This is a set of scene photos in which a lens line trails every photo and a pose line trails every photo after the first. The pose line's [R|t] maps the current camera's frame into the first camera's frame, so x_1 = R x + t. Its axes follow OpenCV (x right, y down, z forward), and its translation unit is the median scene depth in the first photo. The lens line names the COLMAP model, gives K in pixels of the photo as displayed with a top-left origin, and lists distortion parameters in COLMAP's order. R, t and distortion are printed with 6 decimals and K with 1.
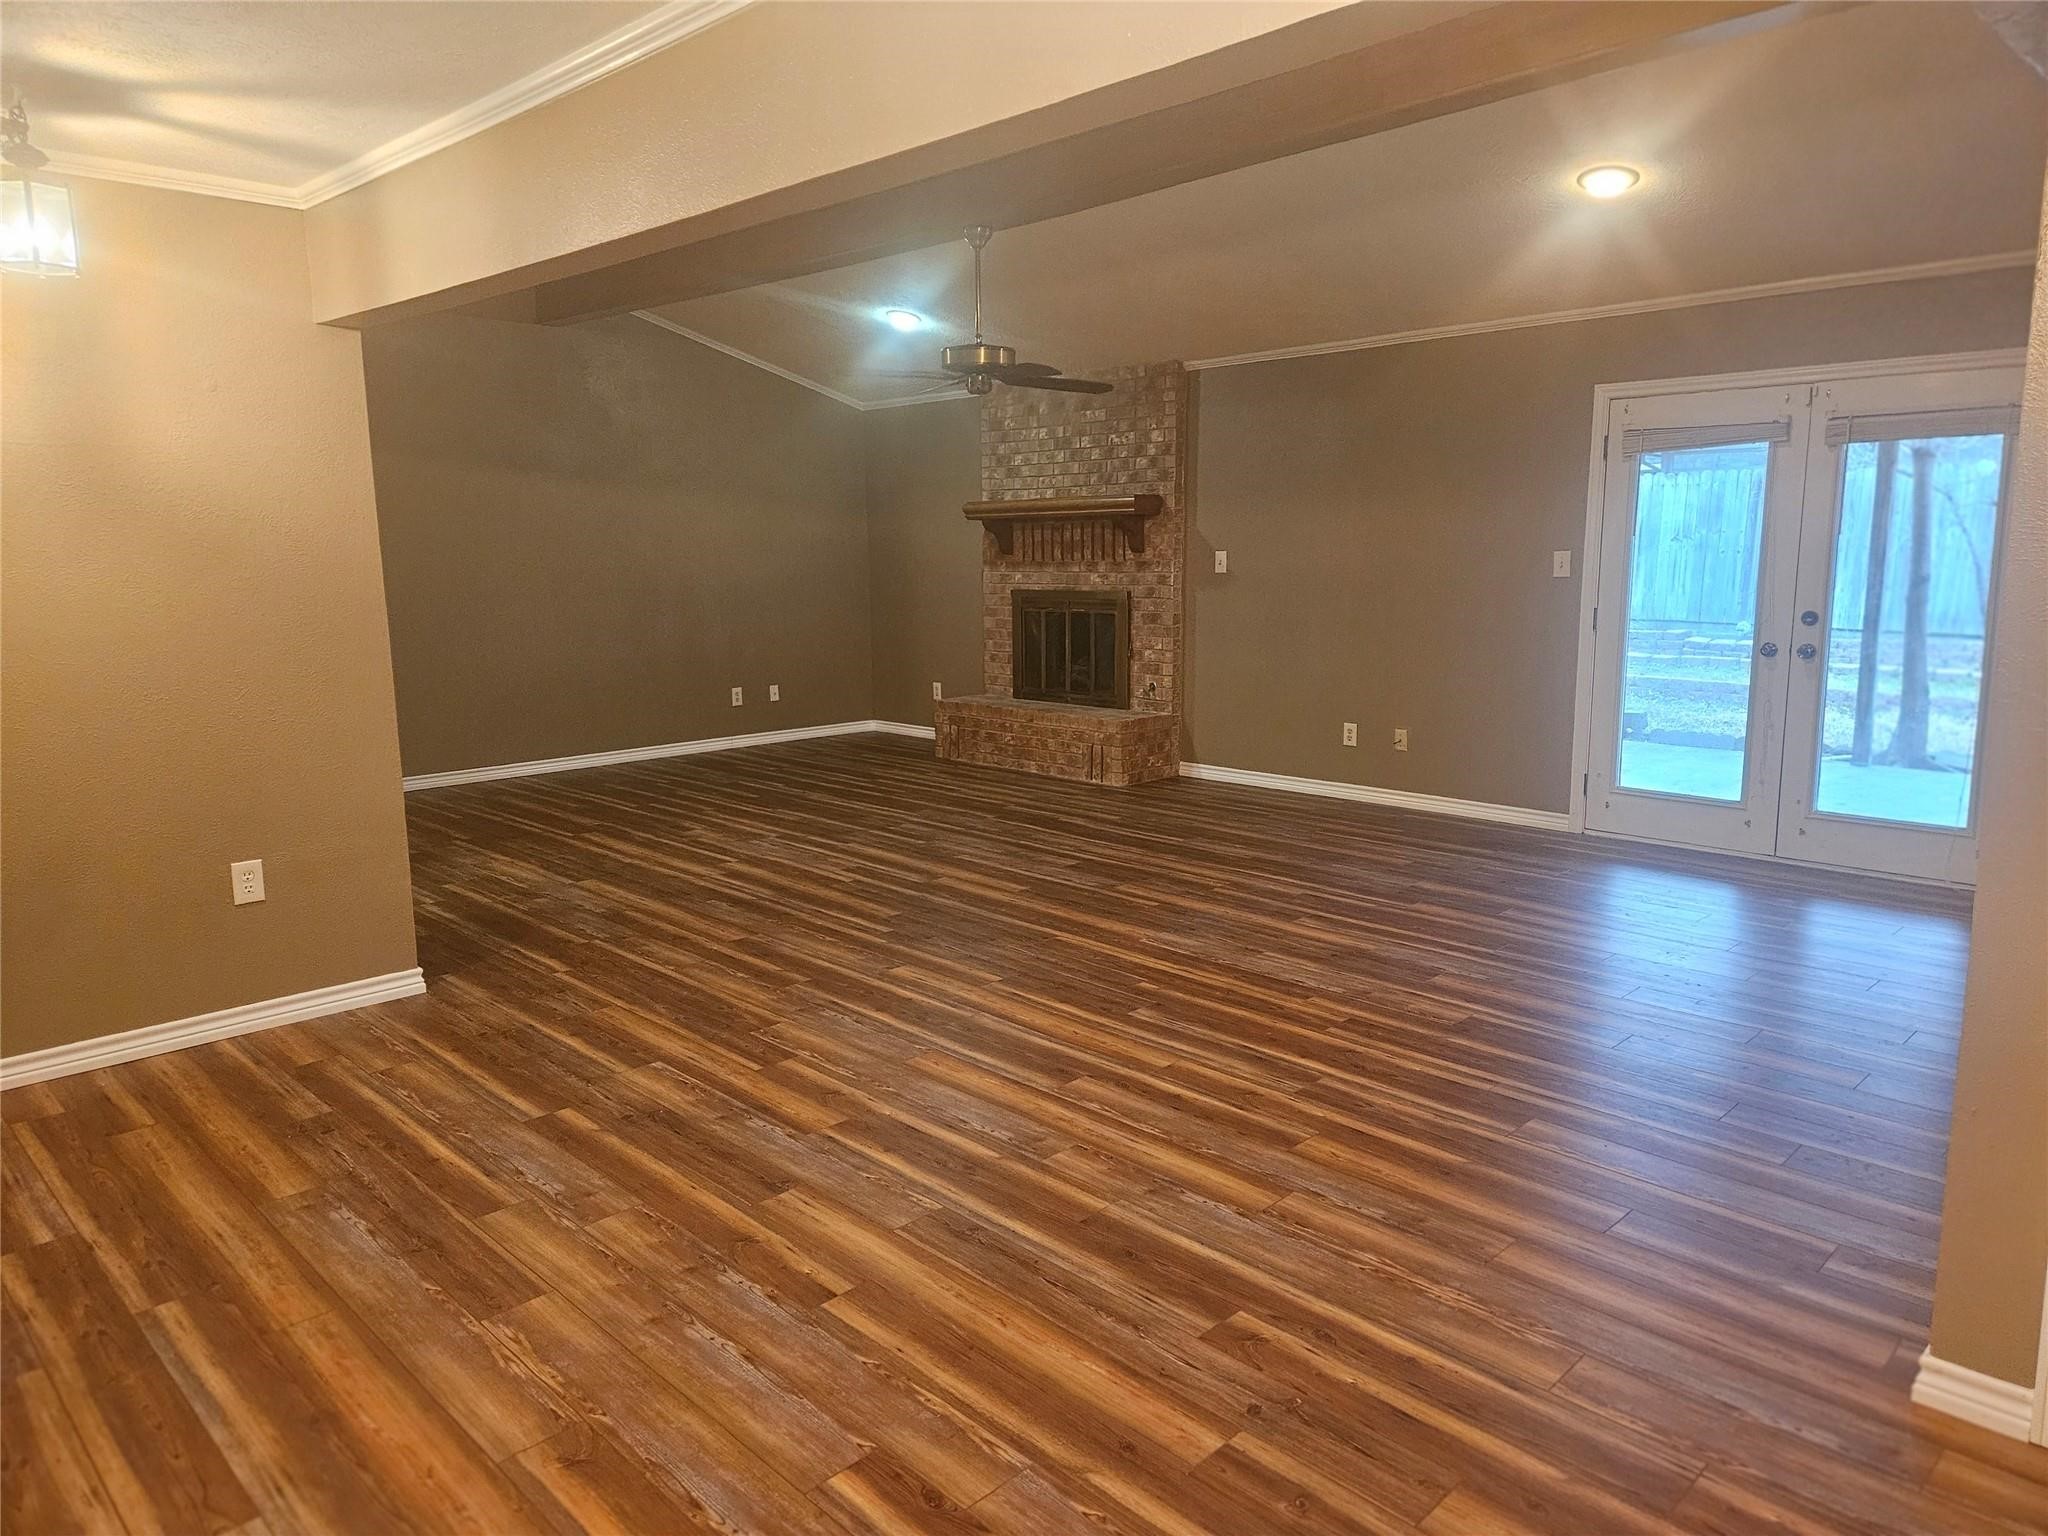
lens RADIAL K [[1362.2, 0, 1038.2], [0, 1362.2, 771.0], [0, 0, 1]] dist [0.052752, -0.033820]
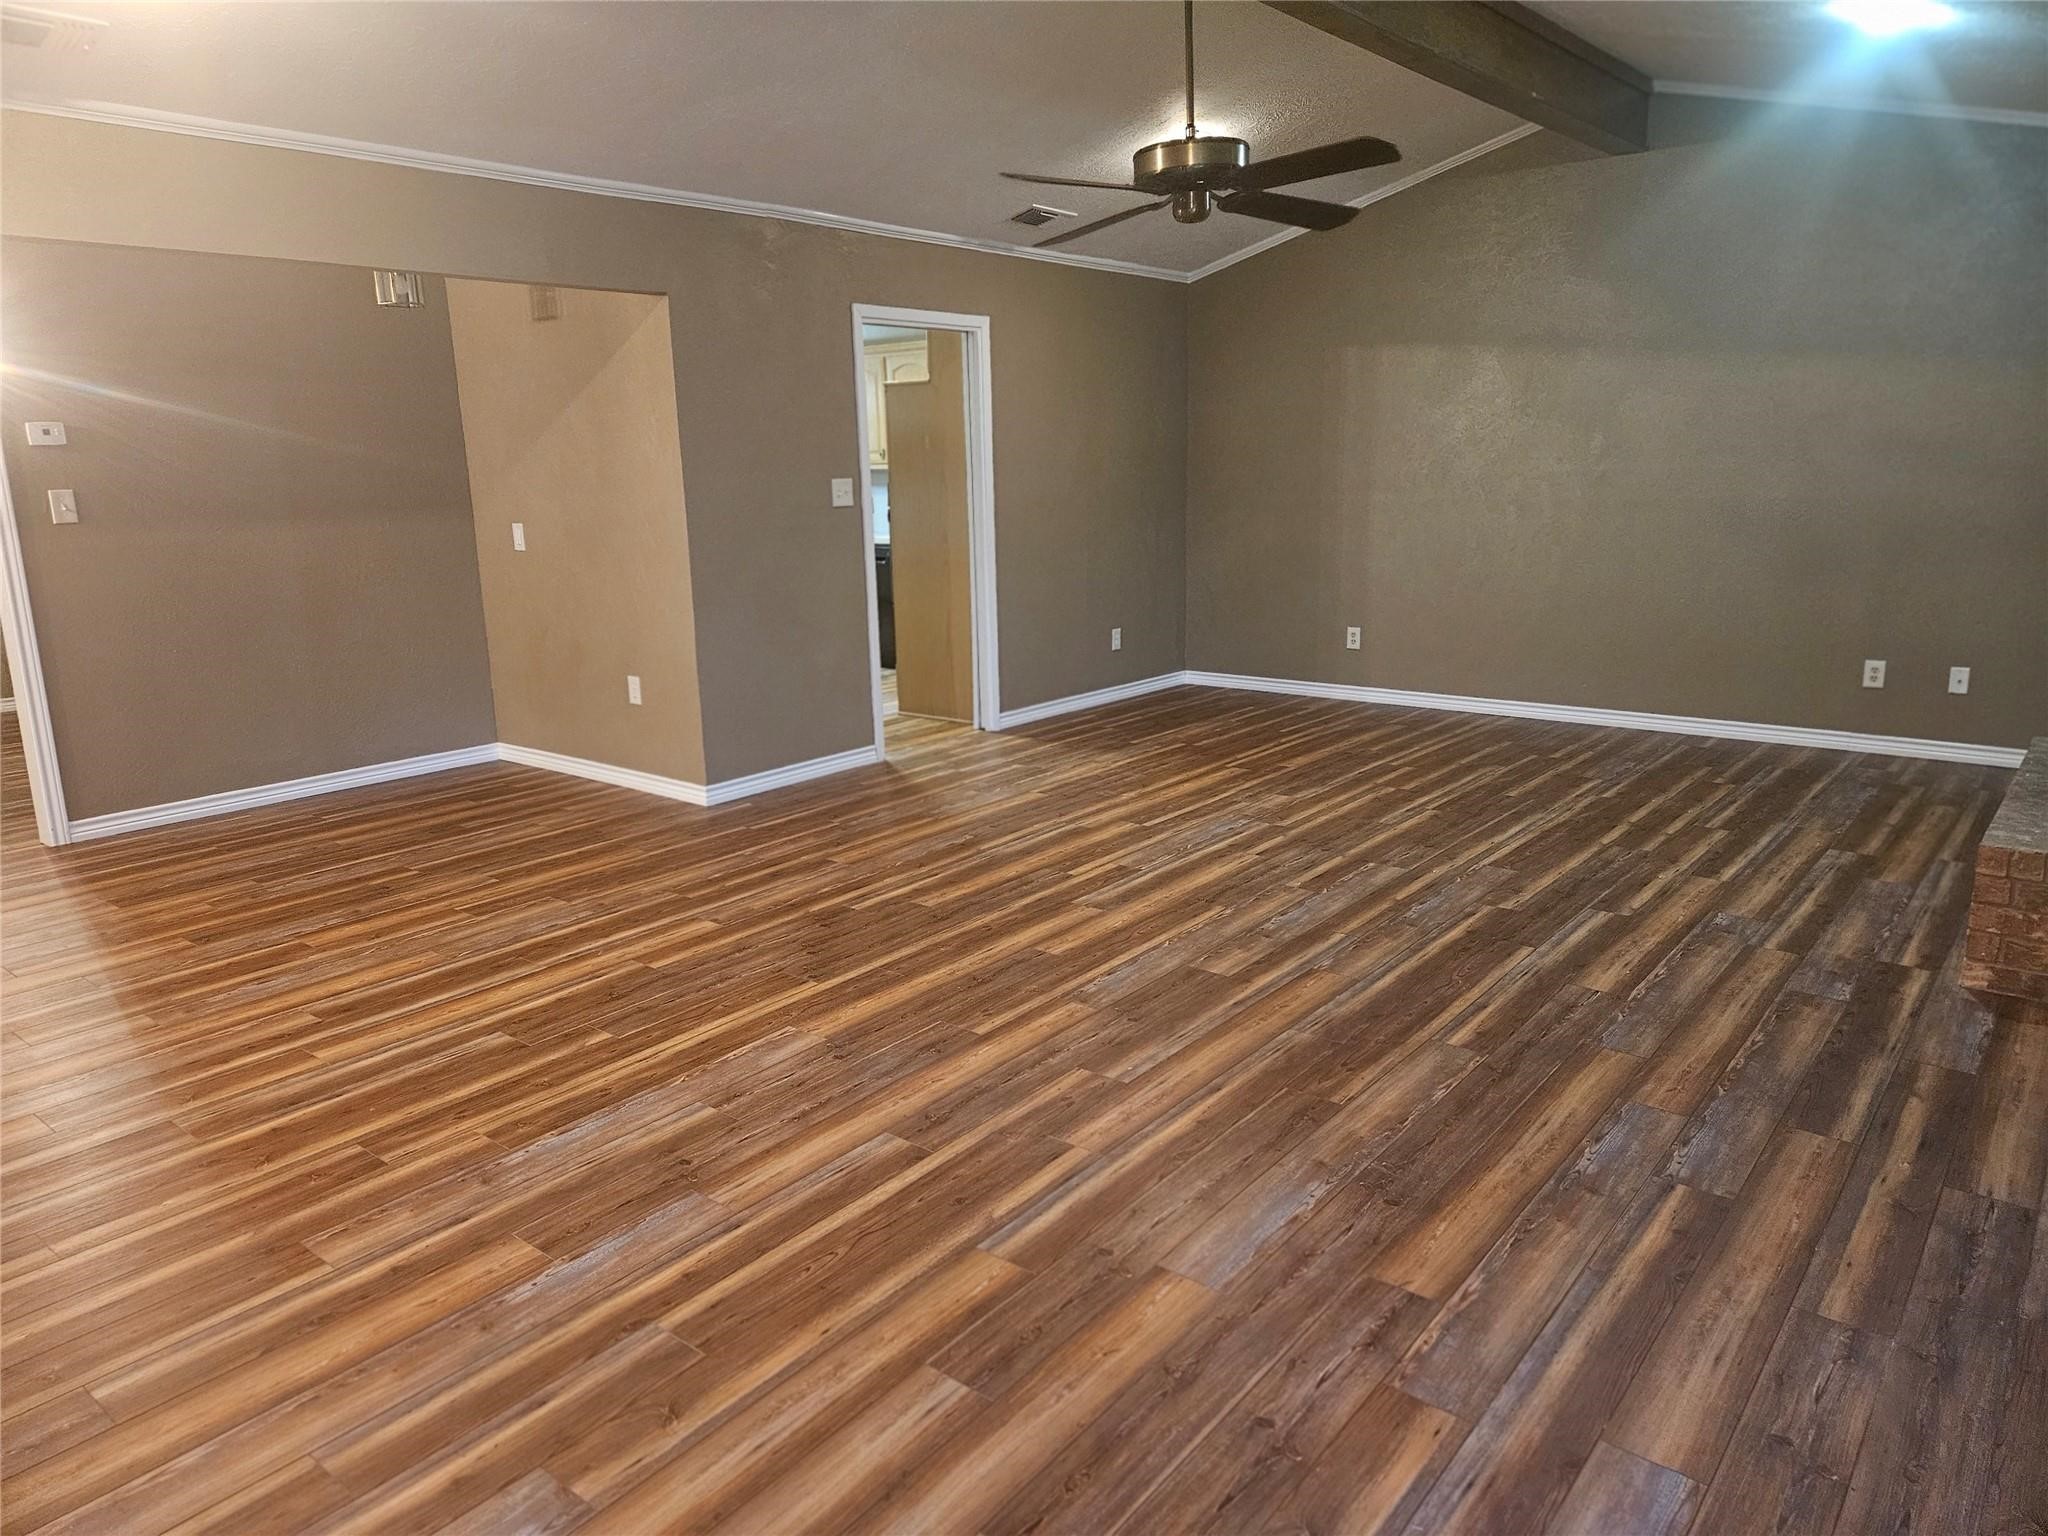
lens RADIAL K [[1362.2, 0, 1036.1], [0, 1362.2, 764.2], [0, 0, 1]] dist [0.052752, -0.033820]
pose [[0.102243, 0.234260, -0.966783, 0.883910], [-0.149819, 0.964417, 0.217842, -0.220204], [0.983413, 0.122569, 0.133702, 1.180126]]
